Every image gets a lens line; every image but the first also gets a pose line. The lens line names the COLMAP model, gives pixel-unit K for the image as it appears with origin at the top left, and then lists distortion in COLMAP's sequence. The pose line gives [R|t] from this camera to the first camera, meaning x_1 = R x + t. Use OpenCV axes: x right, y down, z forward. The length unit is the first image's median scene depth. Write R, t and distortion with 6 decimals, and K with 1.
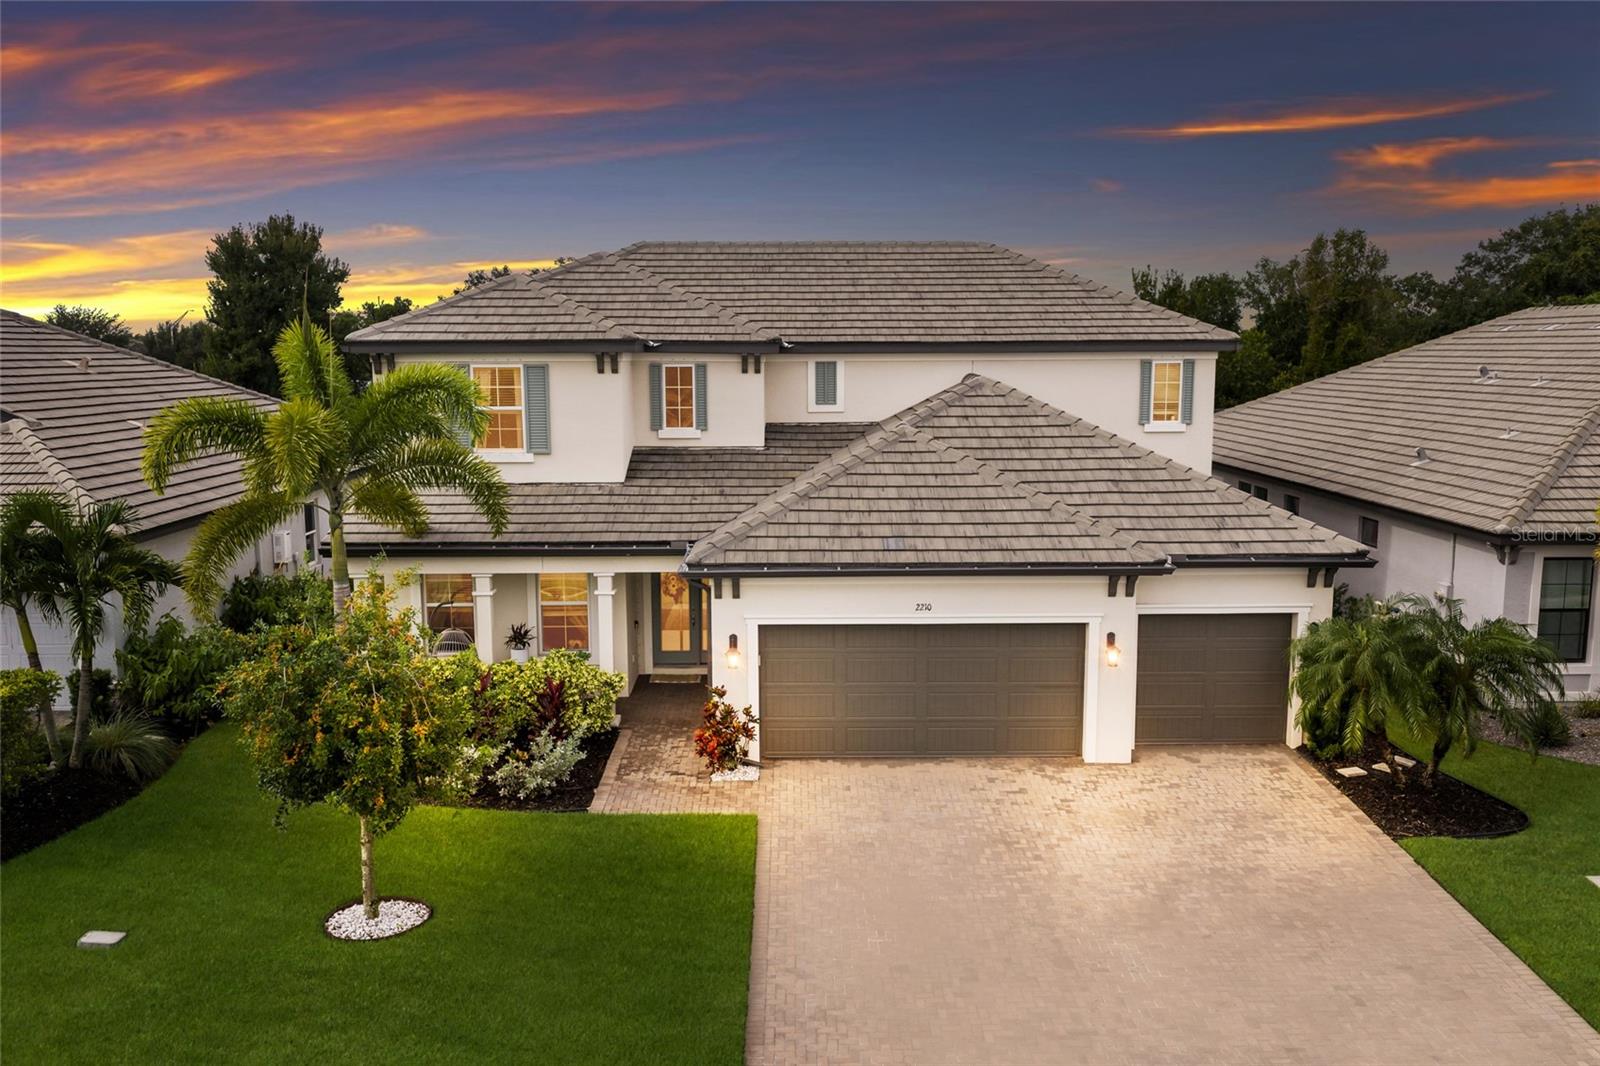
lens RADIAL K [[1332.8, 0, 800.5], [0, 1332.8, 540.1], [0, 0, 1]] dist [0.007827, -0.014607]
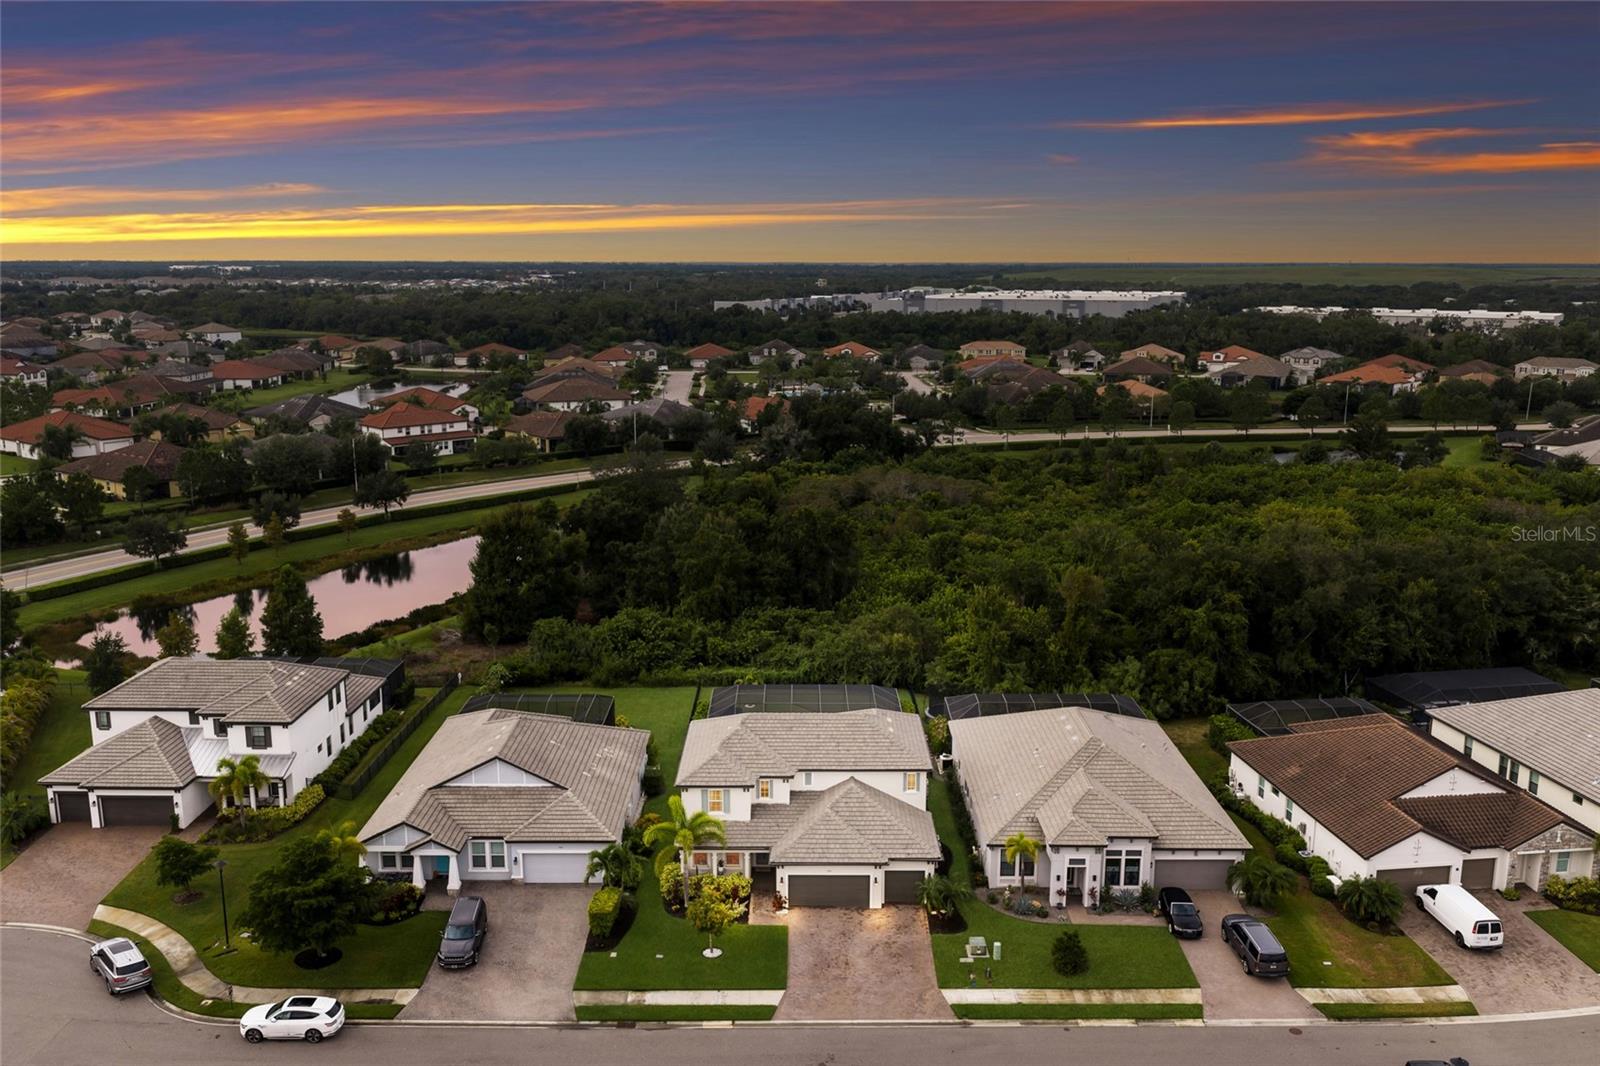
lens RADIAL K [[1337.8, 0, 801.0], [0, 1337.8, 541.9], [0, 0, 1]] dist [0.016453, -0.008528]
pose [[0.999876, 0.007943, -0.013624, 0.055002], [-0.007017, 0.997750, 0.066681, -1.218672], [0.014123, -0.066577, 0.997681, -2.991572]]
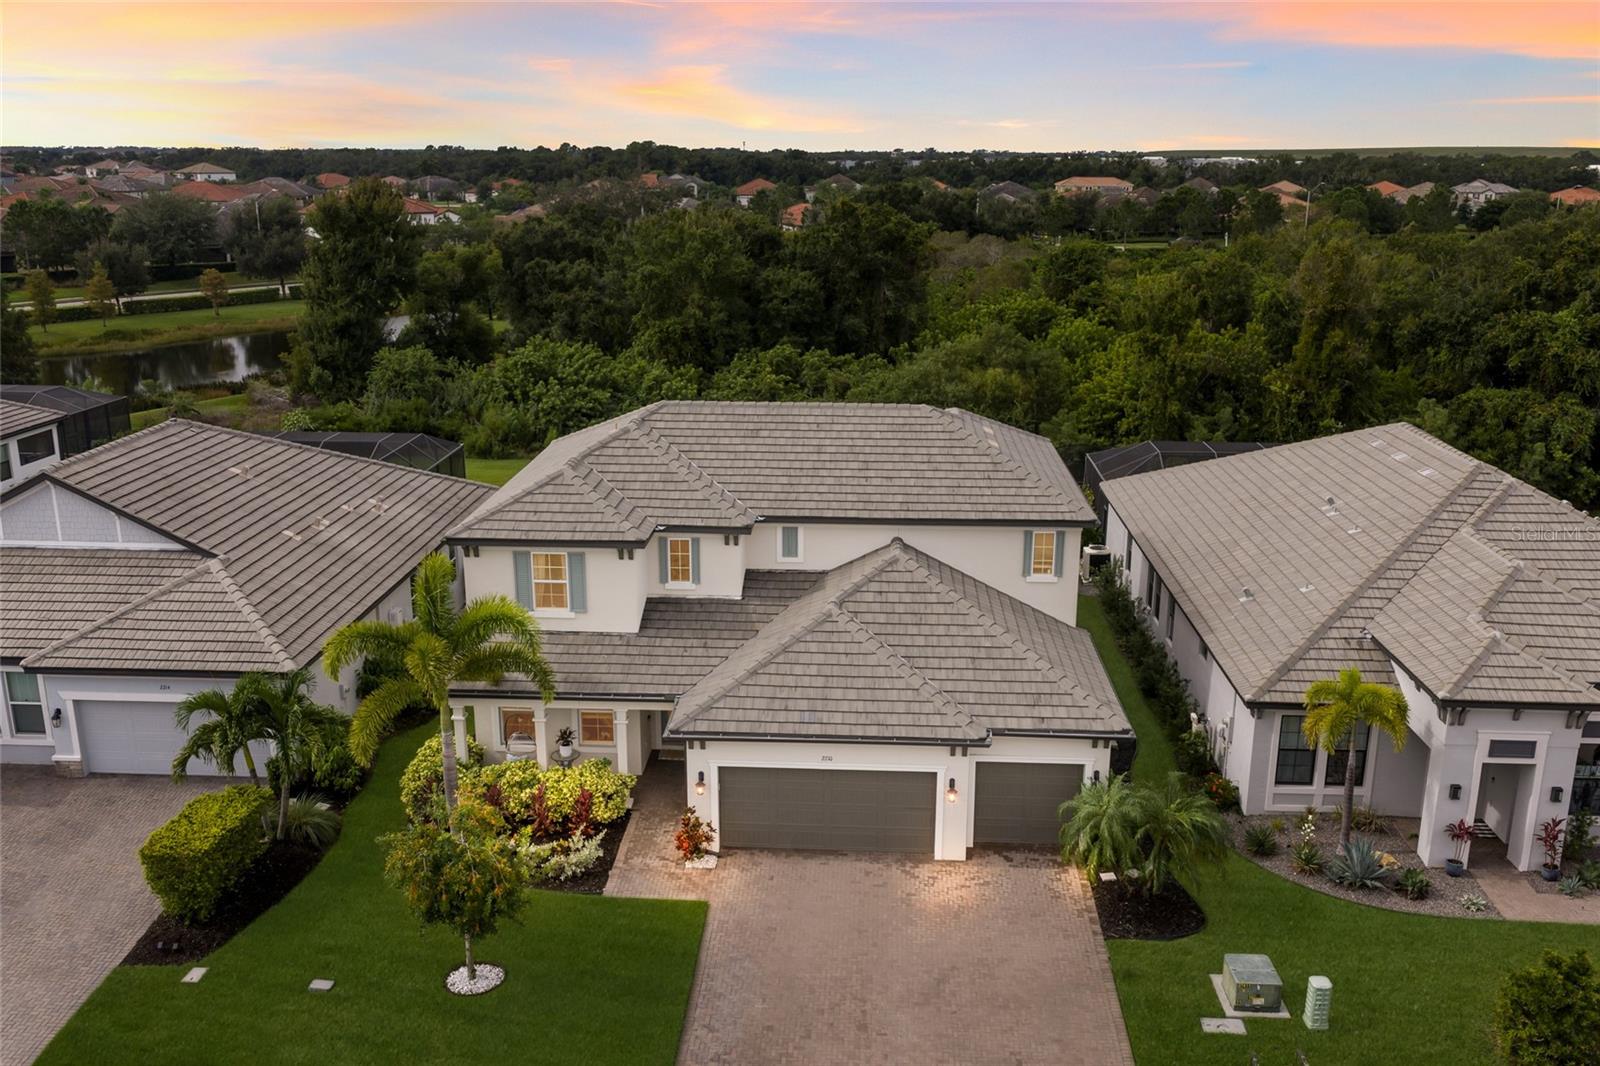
lens RADIAL K [[1394.7, 0, 798.4], [0, 1394.7, 530.0], [0, 0, 1]] dist [0.004725, -0.008625]
pose [[0.997643, 0.023954, -0.064303, 0.156111], [-0.015933, 0.992345, 0.122467, -0.400040], [0.066745, -0.121154, 0.990387, -0.532416]]
